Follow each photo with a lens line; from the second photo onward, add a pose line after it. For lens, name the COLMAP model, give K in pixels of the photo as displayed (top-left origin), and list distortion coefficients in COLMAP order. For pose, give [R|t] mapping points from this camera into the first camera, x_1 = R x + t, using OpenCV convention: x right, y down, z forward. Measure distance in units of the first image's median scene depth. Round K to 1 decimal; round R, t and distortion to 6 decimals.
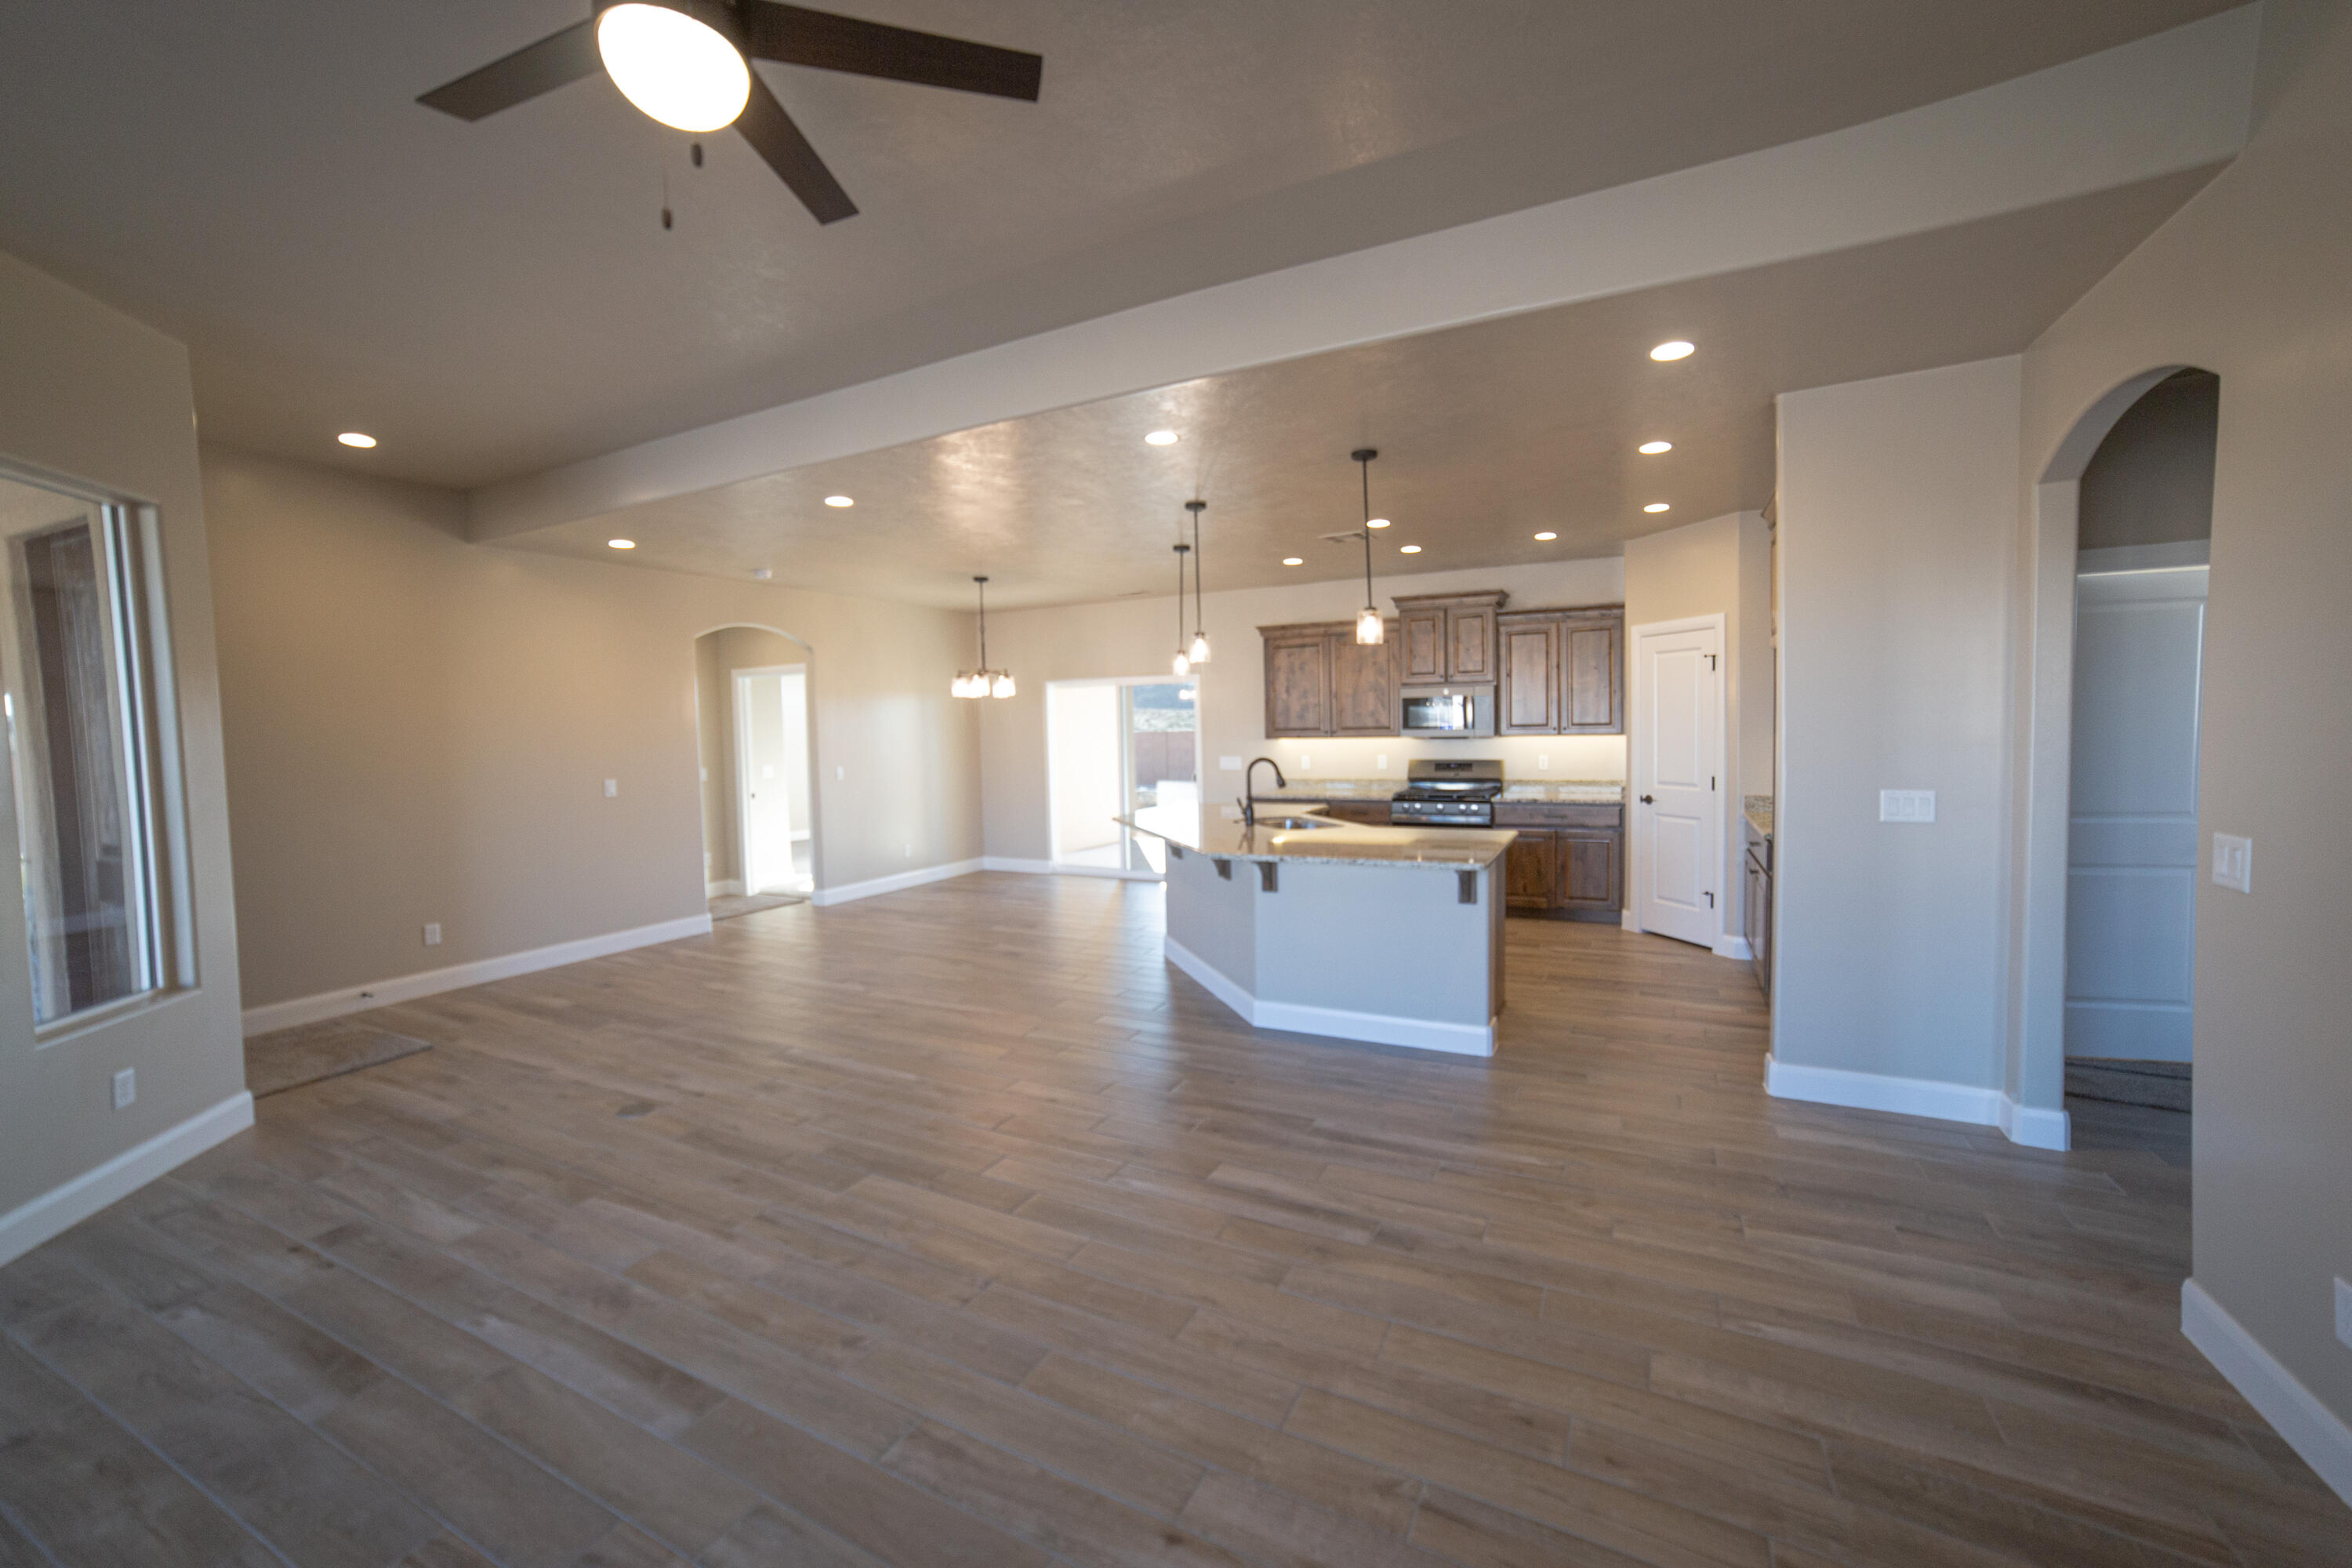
lens RADIAL K [[918.1, 0, 1185.7], [0, 918.1, 775.2], [0, 0, 1]] dist [-0.069800, 0.037930]
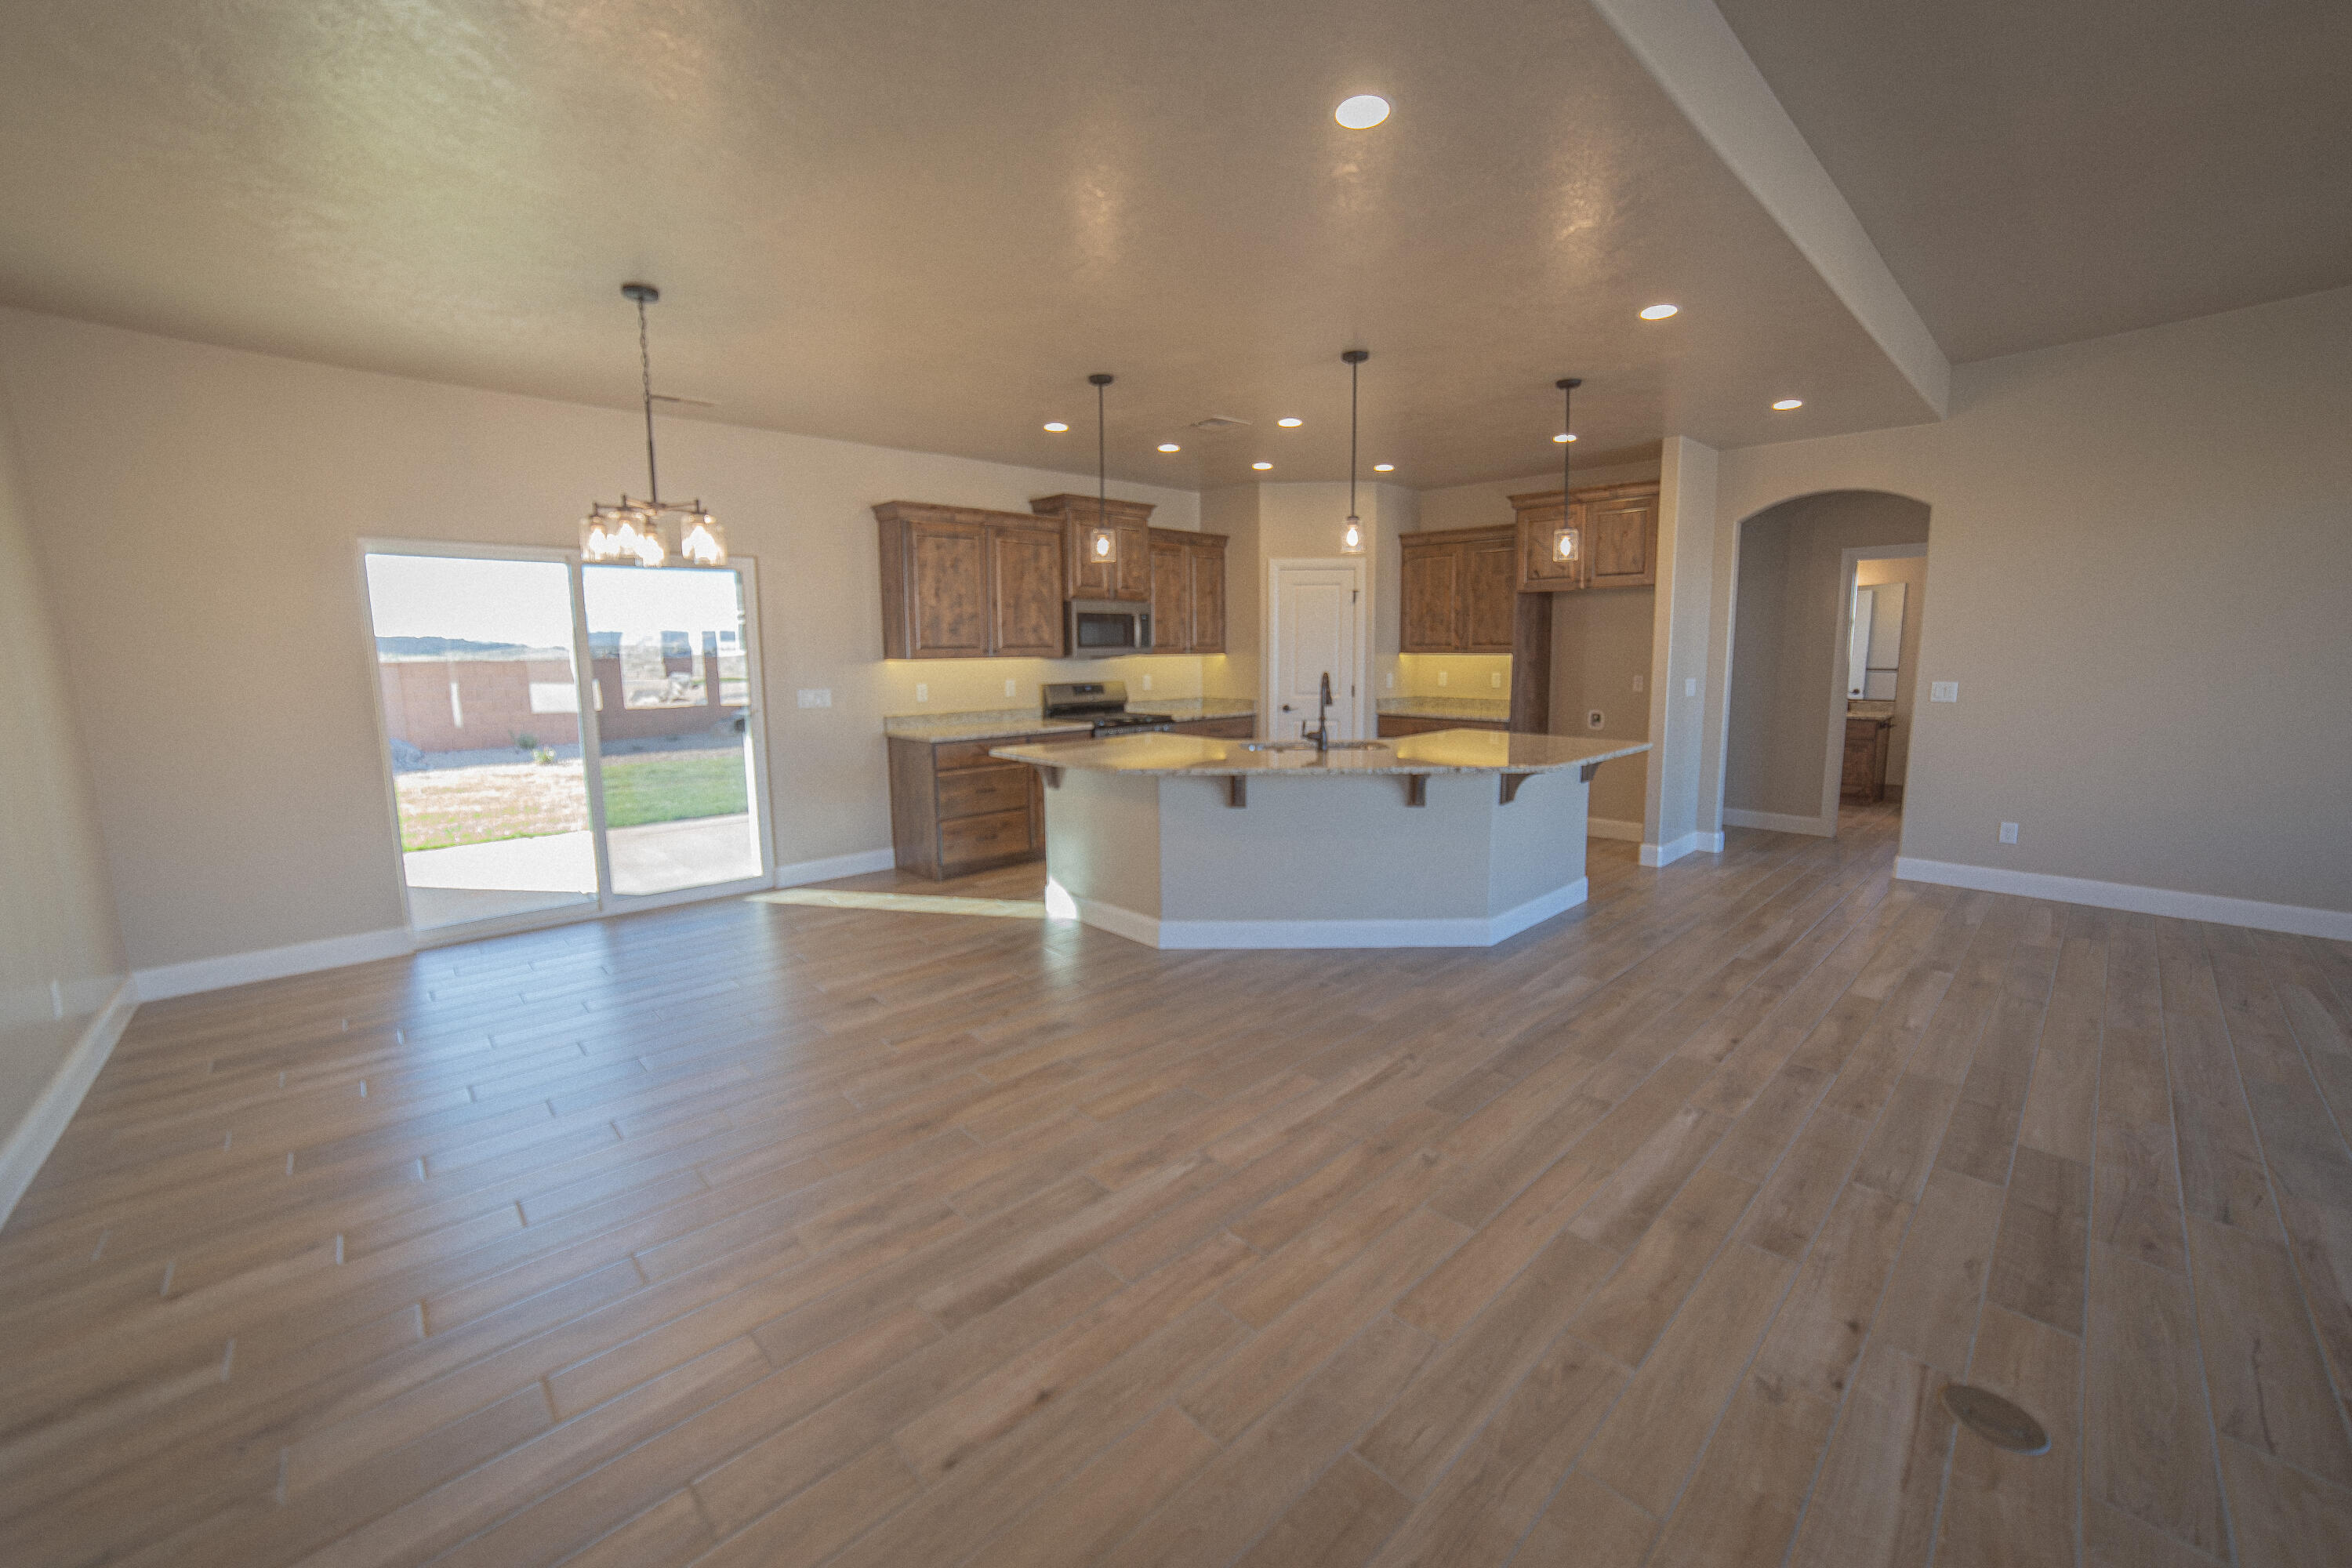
lens RADIAL K [[918.1, 0, 1185.7], [0, 918.1, 775.2], [0, 0, 1]] dist [-0.069800, 0.037930]
pose [[0.326473, -0.112829, 0.938448, -0.612147], [0.052736, 0.993478, 0.101099, -0.013130], [-0.943734, 0.016484, 0.330294, 0.659288]]
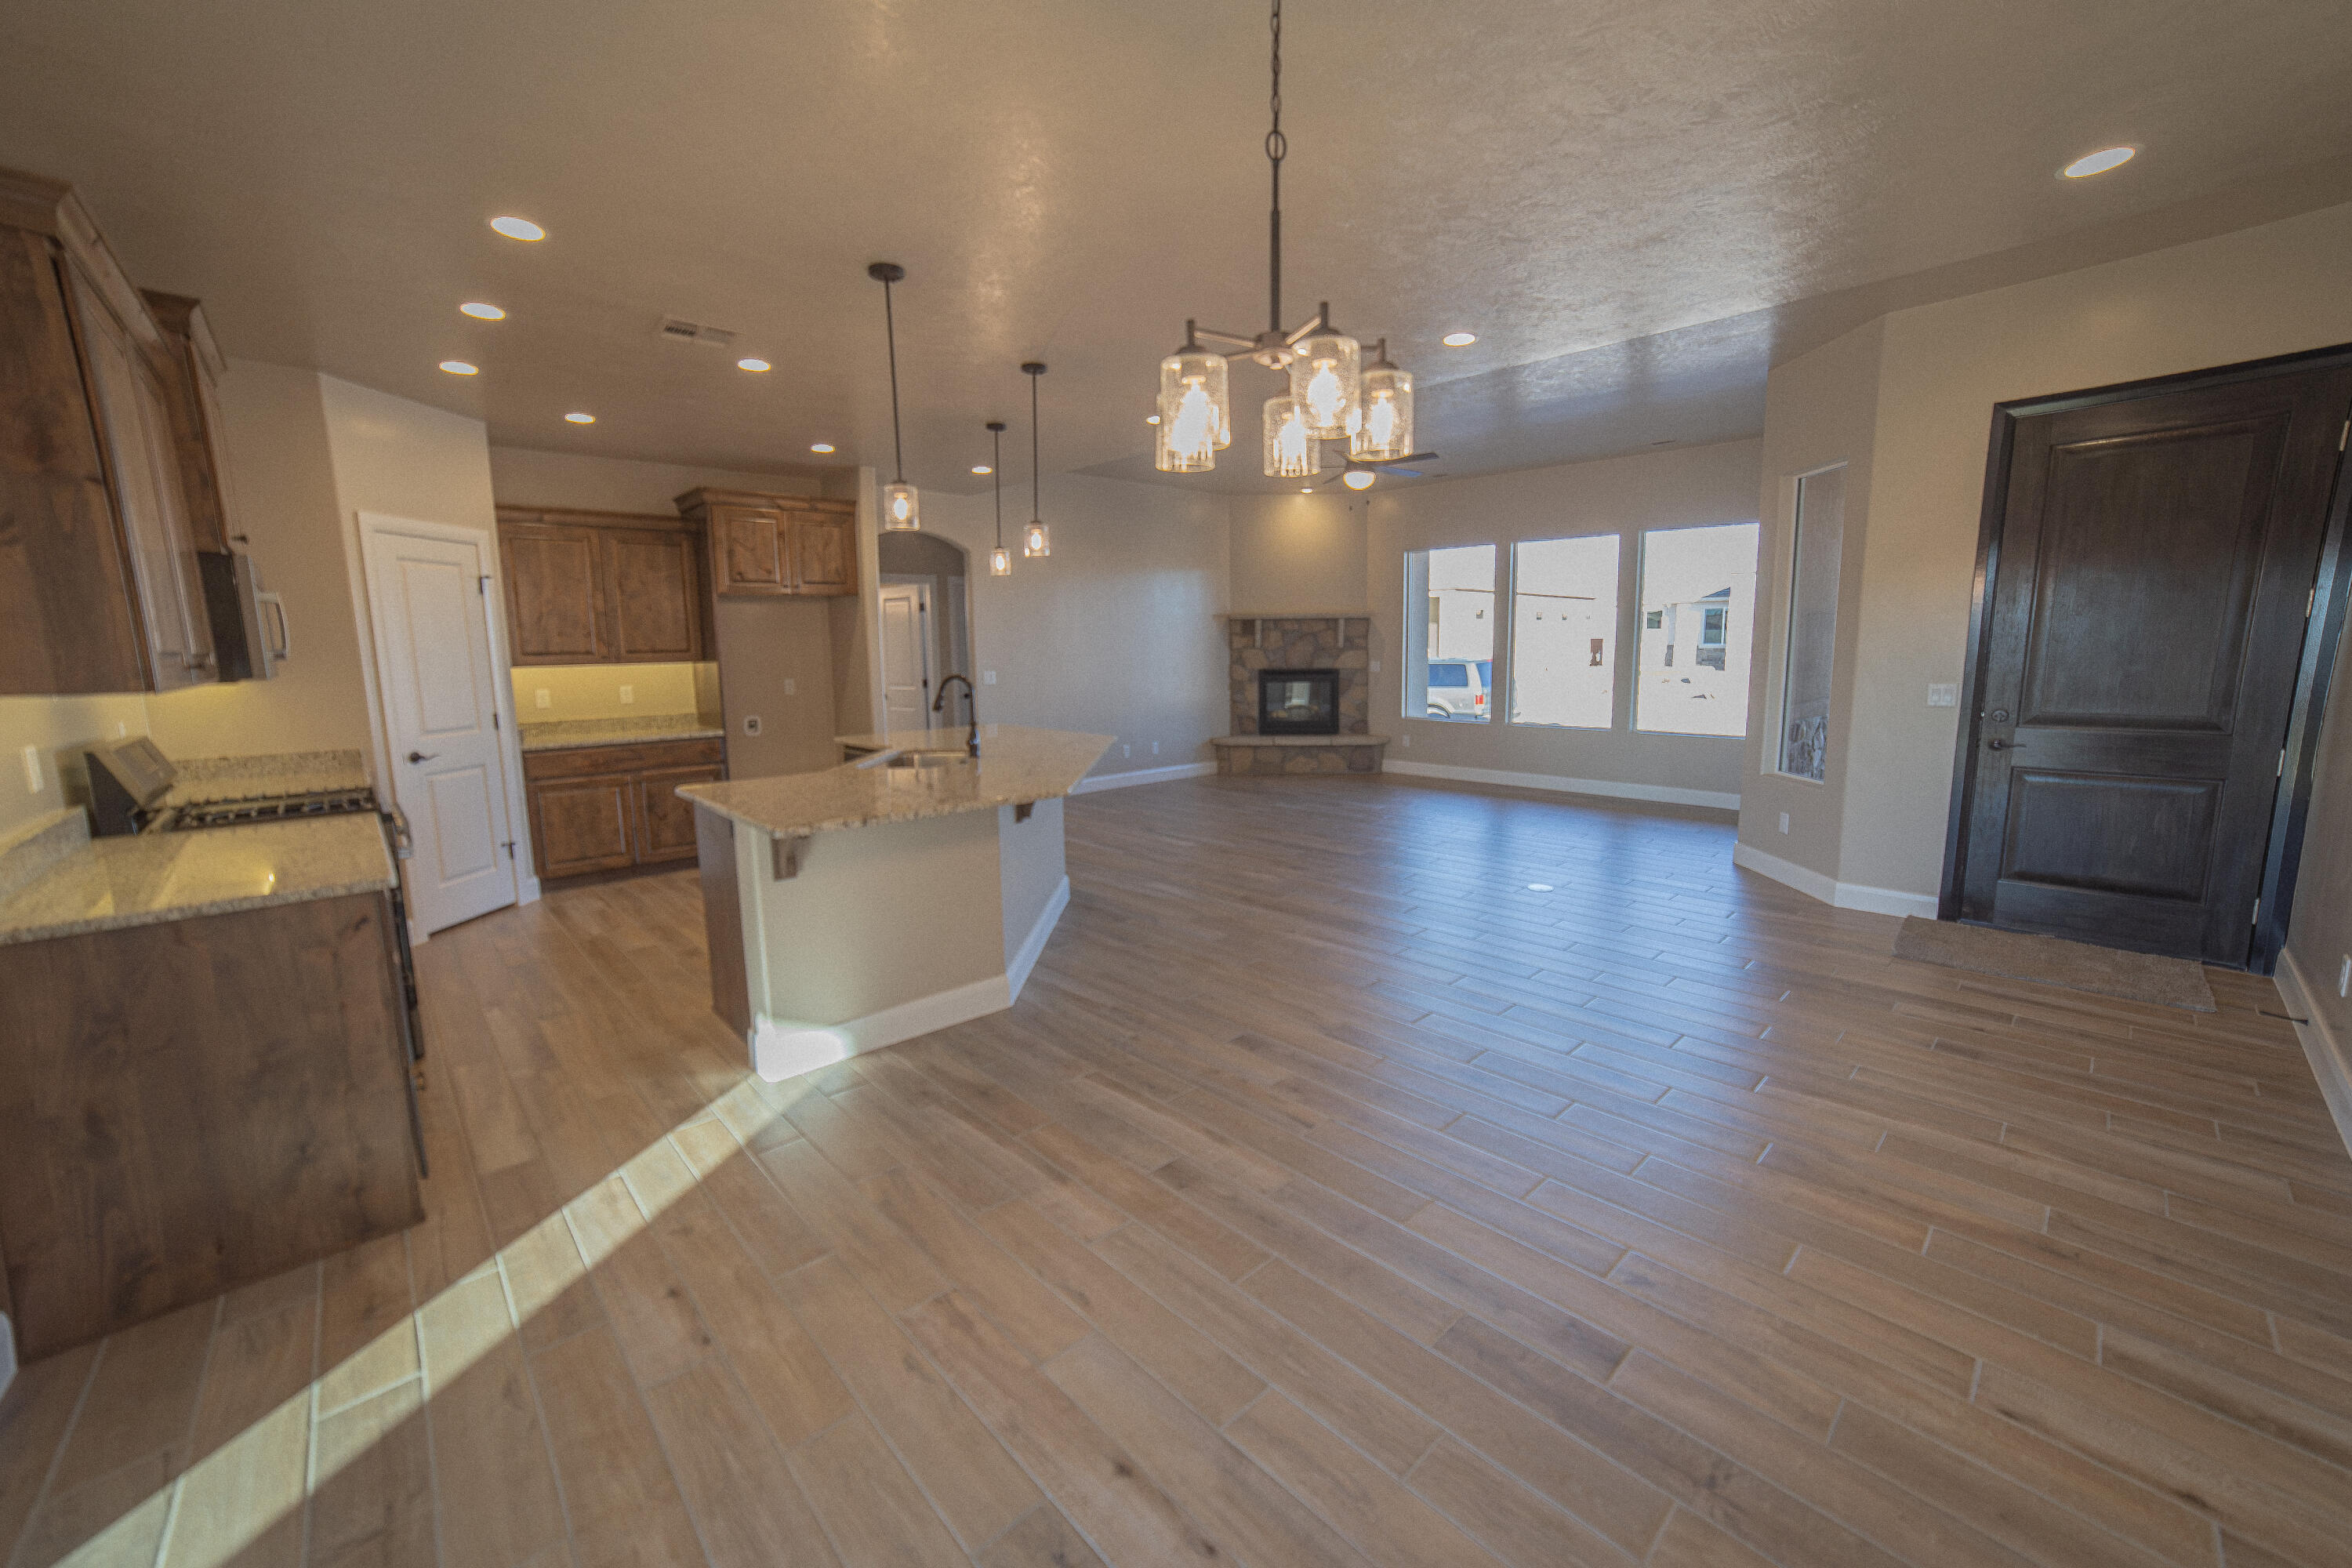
lens RADIAL K [[918.1, 0, 1185.7], [0, 918.1, 775.2], [0, 0, 1]] dist [-0.069800, 0.037930]
pose [[-0.943958, -0.013973, 0.329770, -0.295928], [0.050421, 0.981273, 0.185907, -0.056701], [-0.326192, 0.192115, -0.925576, 1.336239]]
